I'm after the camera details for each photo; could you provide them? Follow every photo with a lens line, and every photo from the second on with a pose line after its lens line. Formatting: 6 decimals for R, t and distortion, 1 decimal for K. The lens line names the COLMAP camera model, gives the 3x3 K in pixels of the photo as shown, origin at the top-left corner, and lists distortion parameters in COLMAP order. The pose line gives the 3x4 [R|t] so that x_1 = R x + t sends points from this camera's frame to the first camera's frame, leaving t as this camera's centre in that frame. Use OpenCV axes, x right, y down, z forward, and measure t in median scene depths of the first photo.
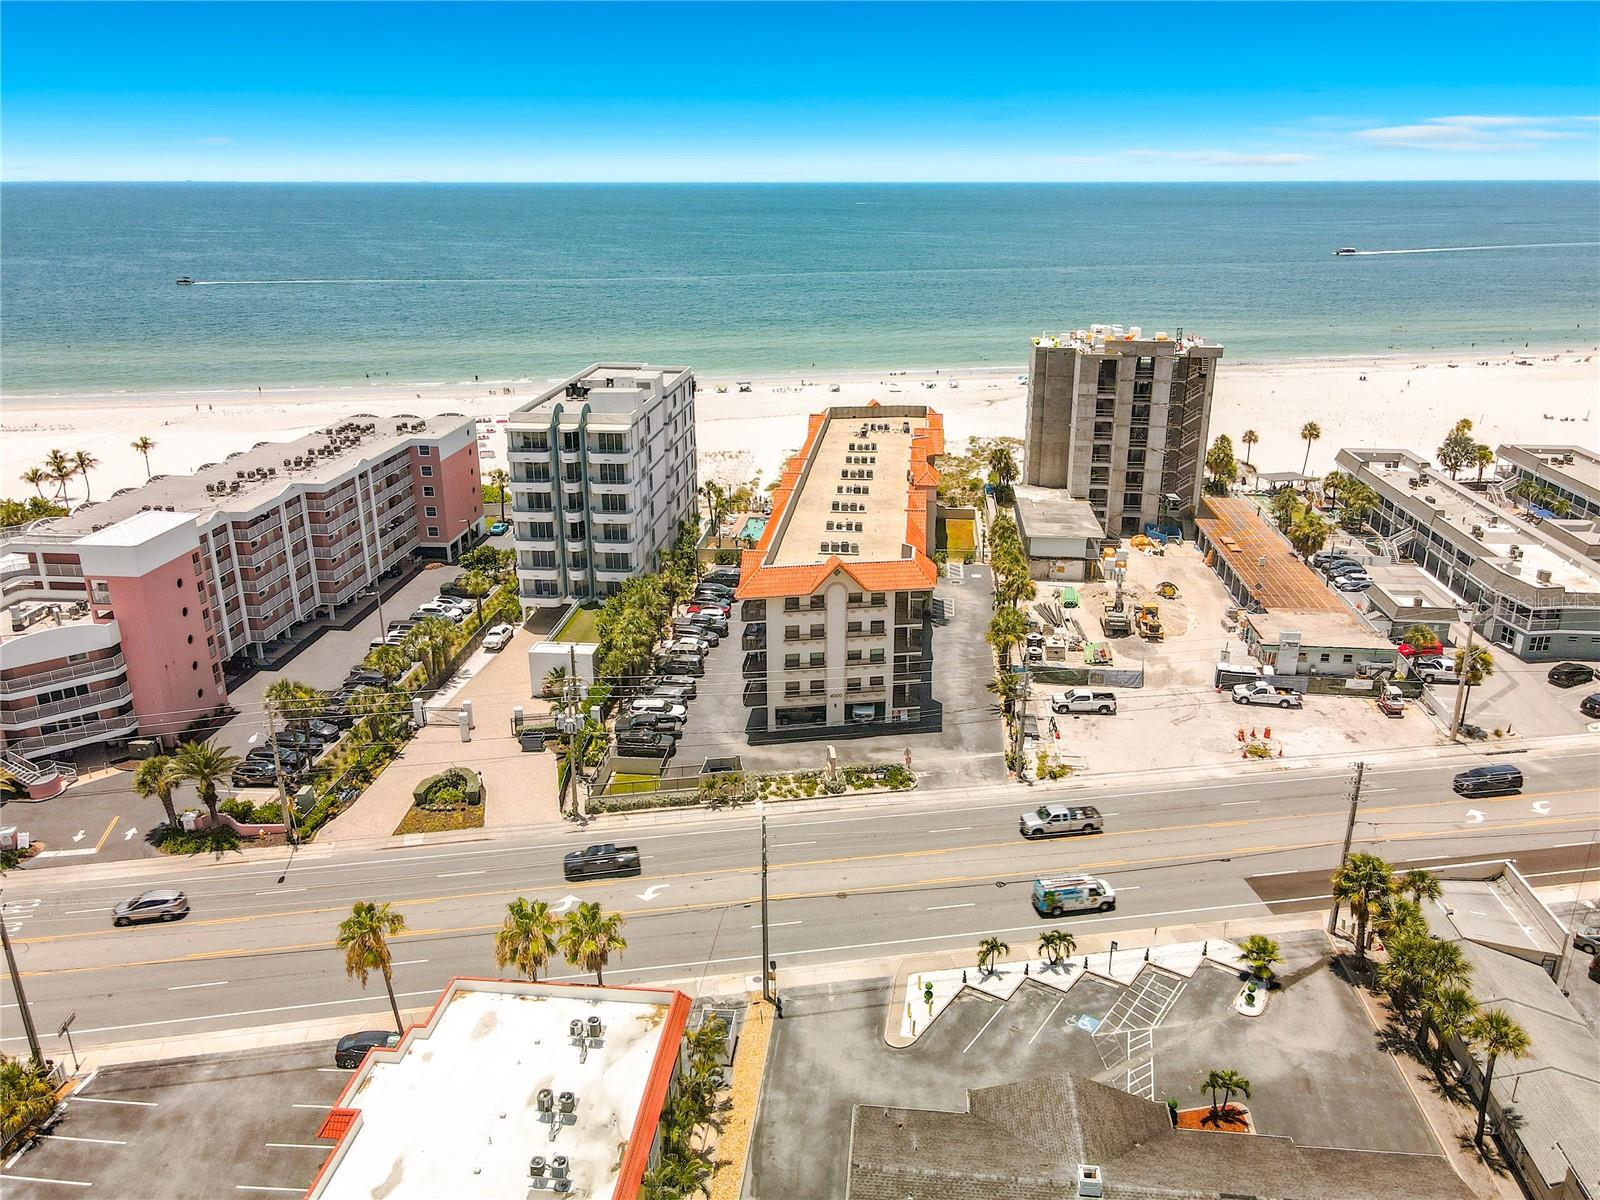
lens RADIAL K [[1184.0, 0, 807.2], [0, 1184.0, 564.5], [0, 0, 1]] dist [0.009875, 0.004268]
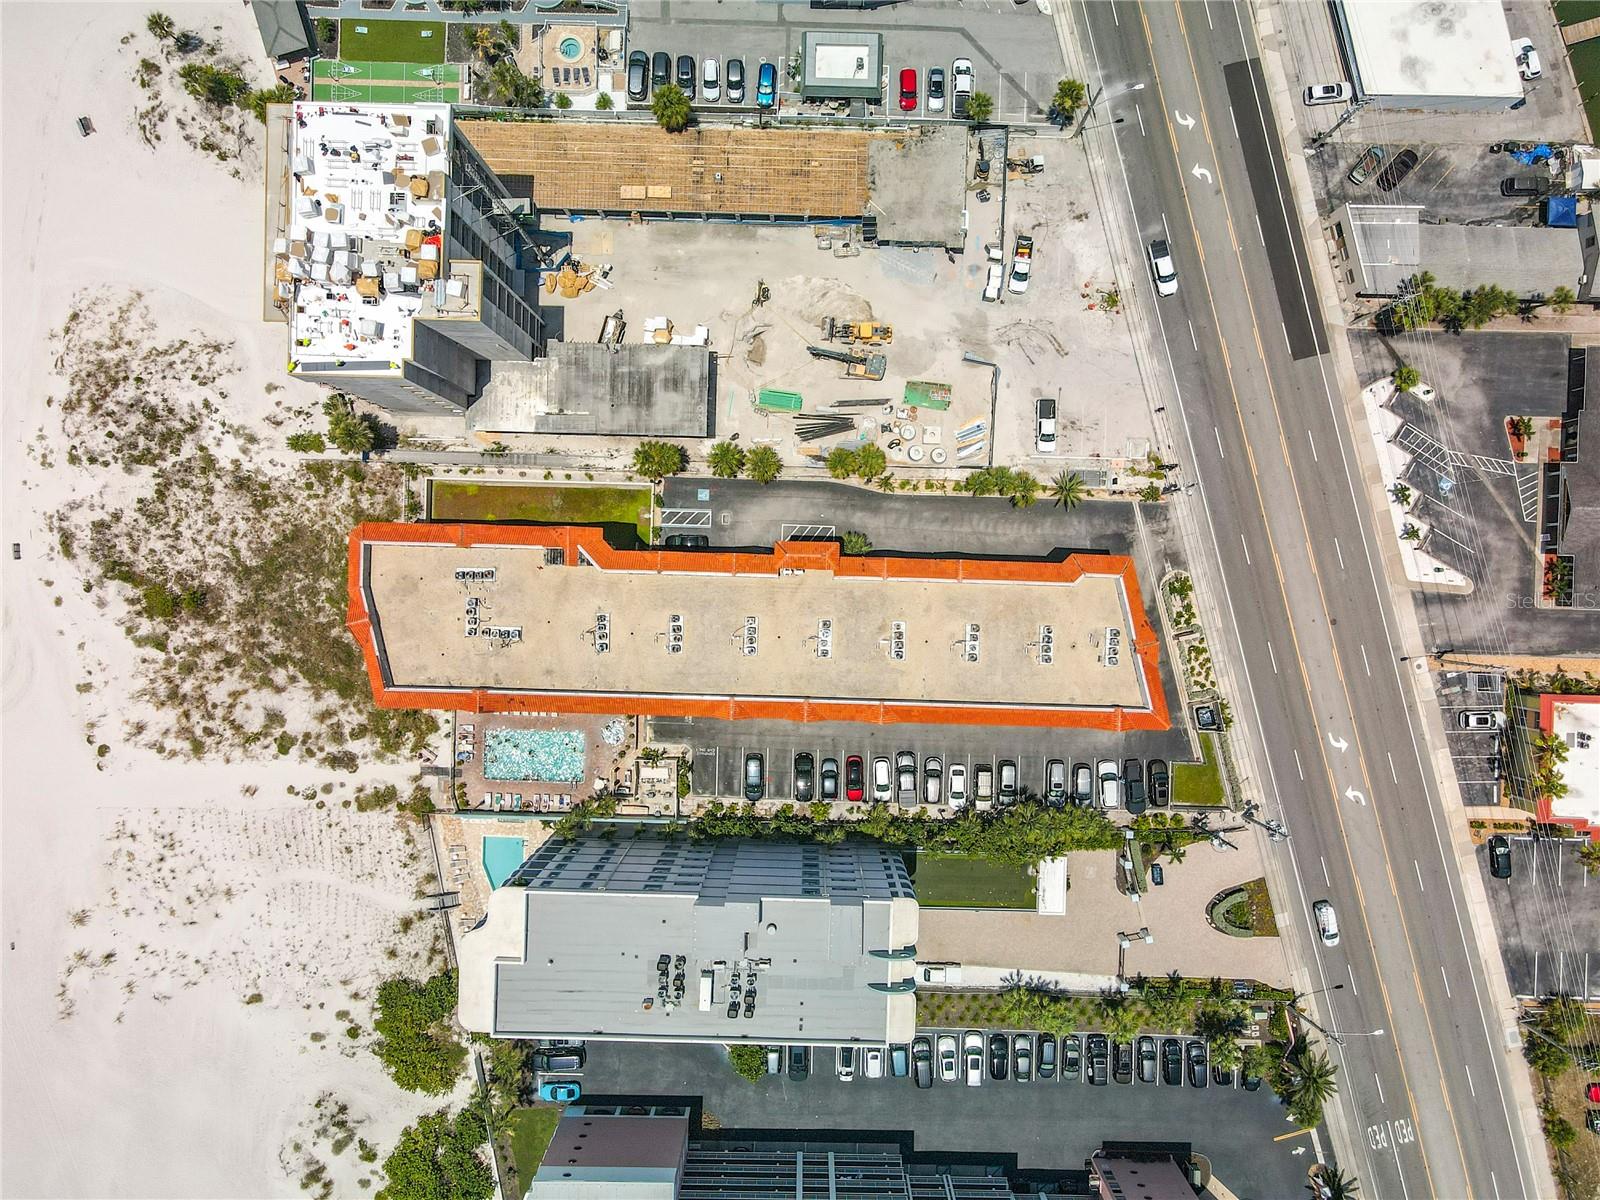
lens RADIAL K [[1146.2, 0, 818.8], [0, 1146.2, 589.2], [0, 0, 1]] dist [0.020755, 0.001151]
pose [[-0.066720, -0.997747, -0.006970, 0.101116], [0.312445, -0.027526, 0.949537, -1.086605], [-0.947590, 0.061175, 0.313578, 0.915785]]
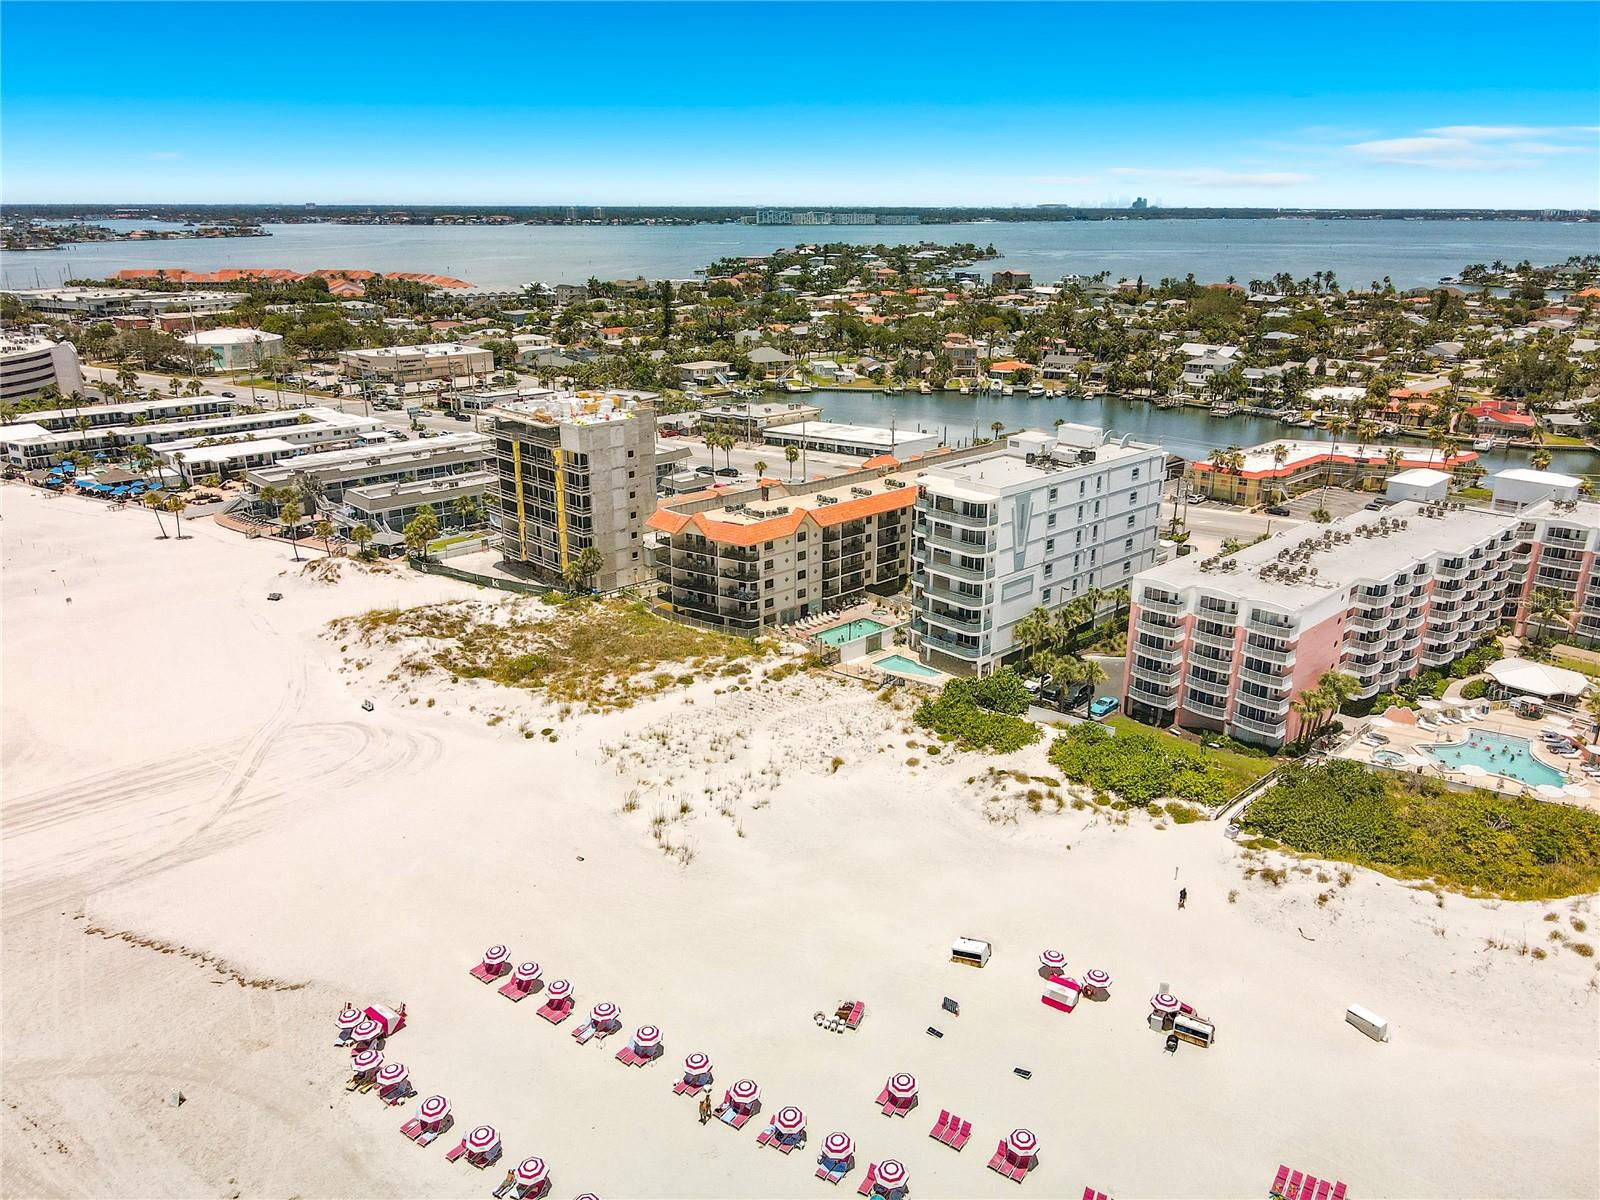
lens RADIAL K [[1171.7, 0, 802.6], [0, 1171.7, 596.9], [0, 0, 1]] dist [0.007492, 0.007496]
pose [[-0.749213, -0.213399, 0.627010, -0.932343], [0.201101, 0.828689, 0.522334, -0.870775], [-0.631061, 0.517431, -0.577950, 2.450684]]
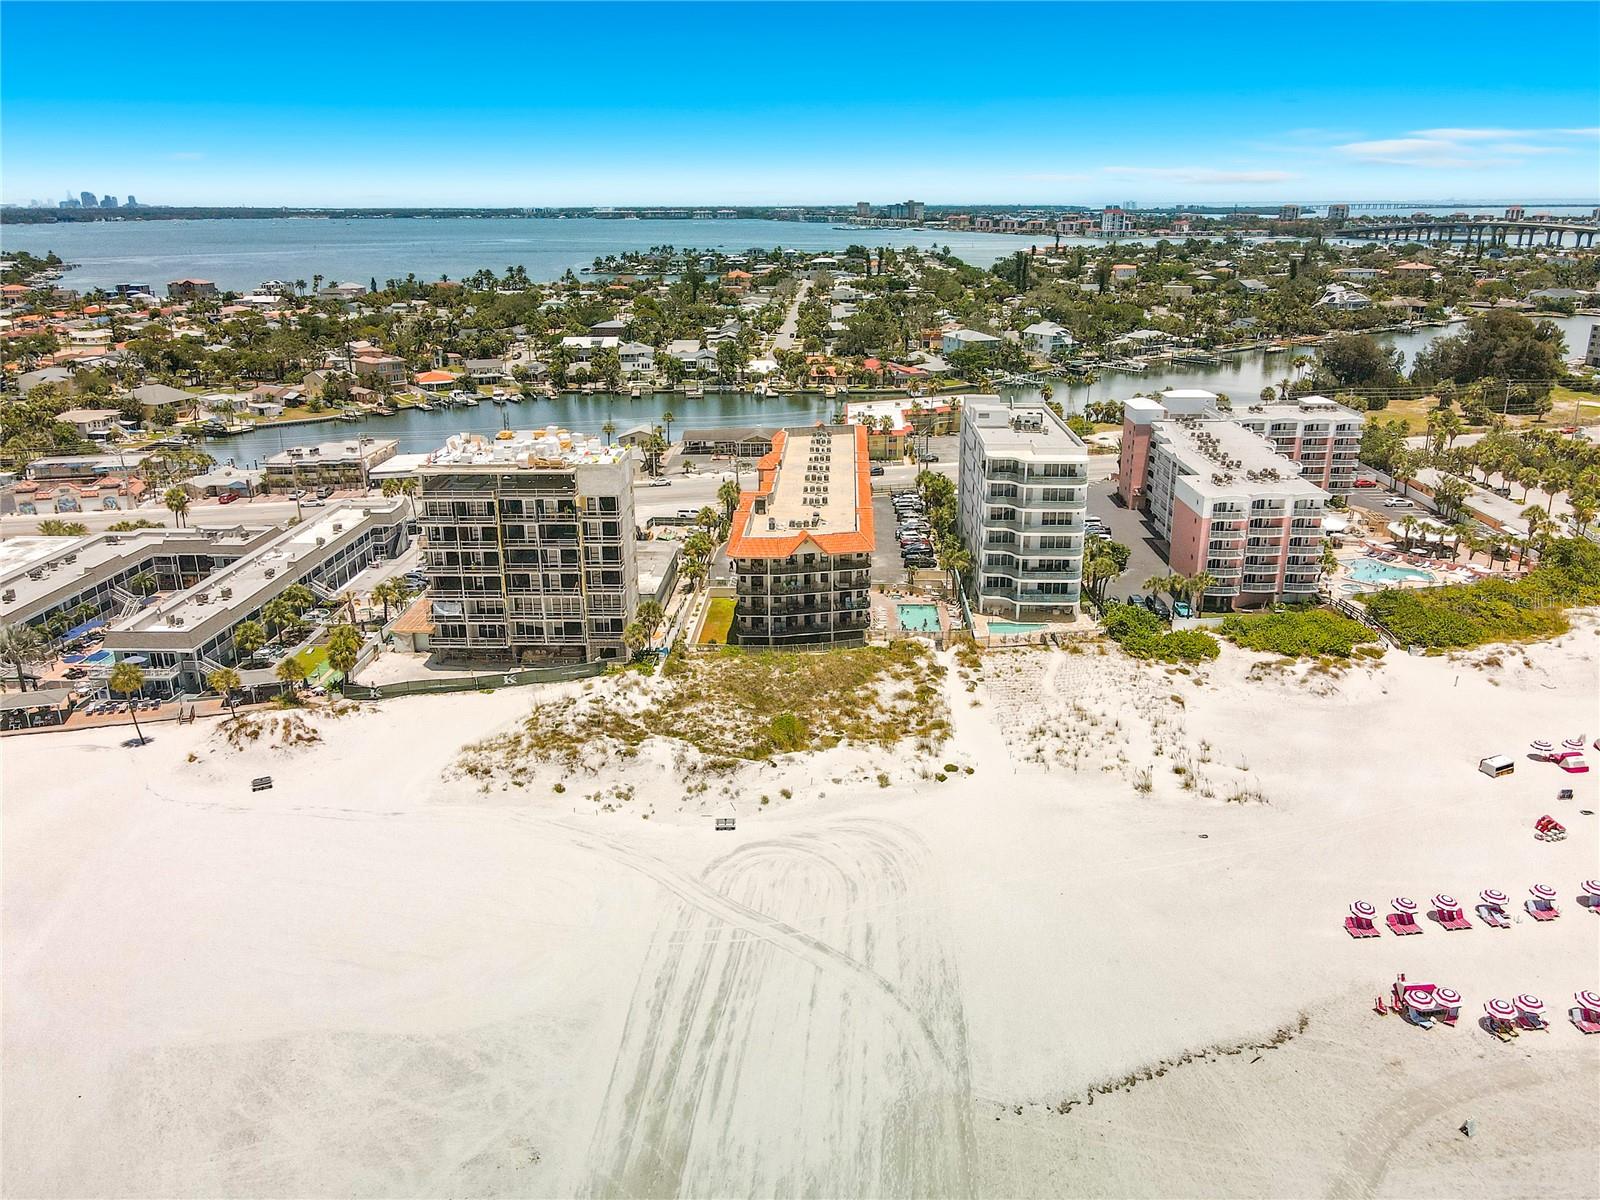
lens RADIAL K [[1197.7, 0, 800.0], [0, 1197.7, 600.0], [0, 0, 1]] dist [0.000035, 0.031290]
pose [[-0.998427, 0.023607, -0.050857, 0.170953], [-0.011169, 0.805131, 0.592991, -0.982001], [0.054945, 0.592627, -0.803601, 2.801037]]
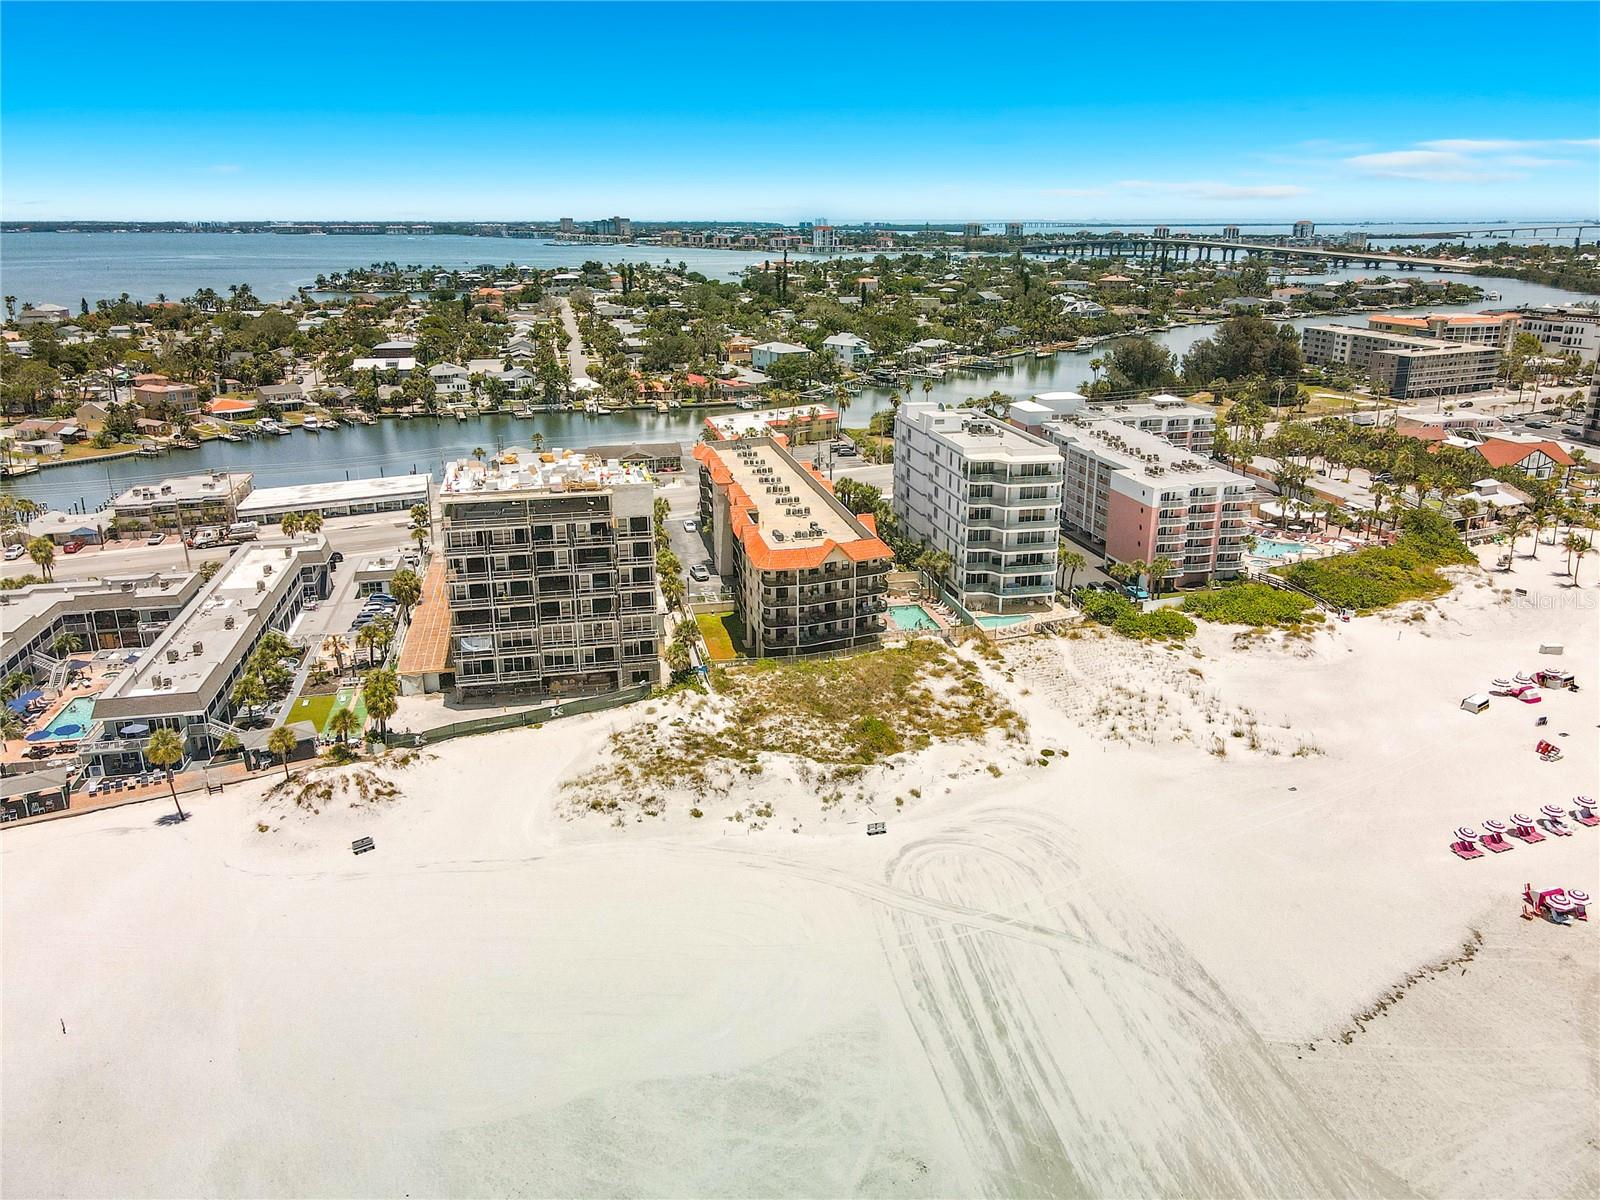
lens RADIAL K [[1184.2, 0, 800.8], [0, 1184.2, 610.5], [0, 0, 1]] dist [0.008014, 0.010530]
pose [[-0.954567, 0.096609, -0.281901, 0.527100], [-0.089383, 0.809608, 0.580125, -0.963786], [0.284275, 0.578966, -0.764190, 2.745179]]
